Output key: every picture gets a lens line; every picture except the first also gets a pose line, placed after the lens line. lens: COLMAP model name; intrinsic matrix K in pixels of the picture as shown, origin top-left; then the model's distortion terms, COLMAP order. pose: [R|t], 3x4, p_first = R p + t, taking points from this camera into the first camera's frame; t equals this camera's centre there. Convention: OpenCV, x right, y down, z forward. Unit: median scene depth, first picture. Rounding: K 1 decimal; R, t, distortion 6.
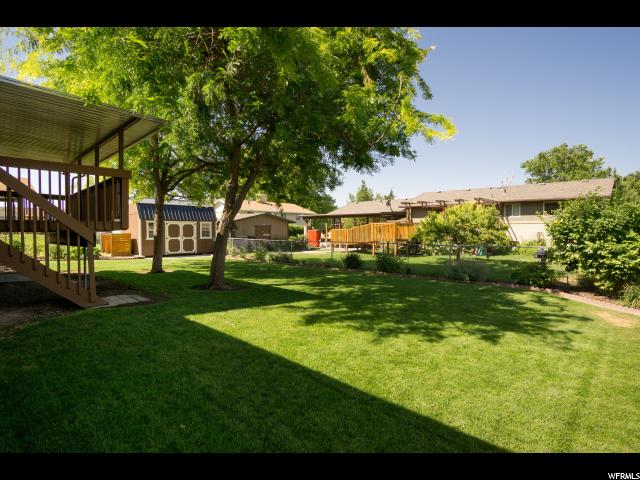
lens RADIAL K [[369.3, 0, 321.4], [0, 369.3, 240.6], [0, 0, 1]] dist [-0.002692, -0.001316]
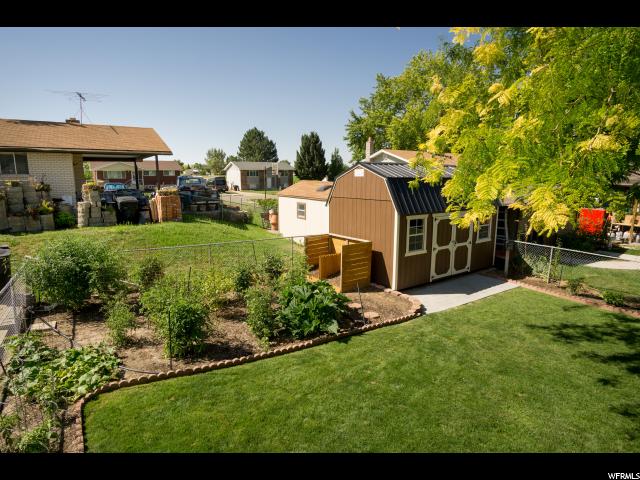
lens RADIAL K [[369.3, 0, 321.0], [0, 369.3, 237.4], [0, 0, 1]] dist [-0.002692, -0.001316]
pose [[0.977596, 0.047451, -0.205071, -0.452732], [-0.014328, 0.987001, 0.160076, -0.094636], [0.210001, -0.153551, 0.965568, 0.487358]]
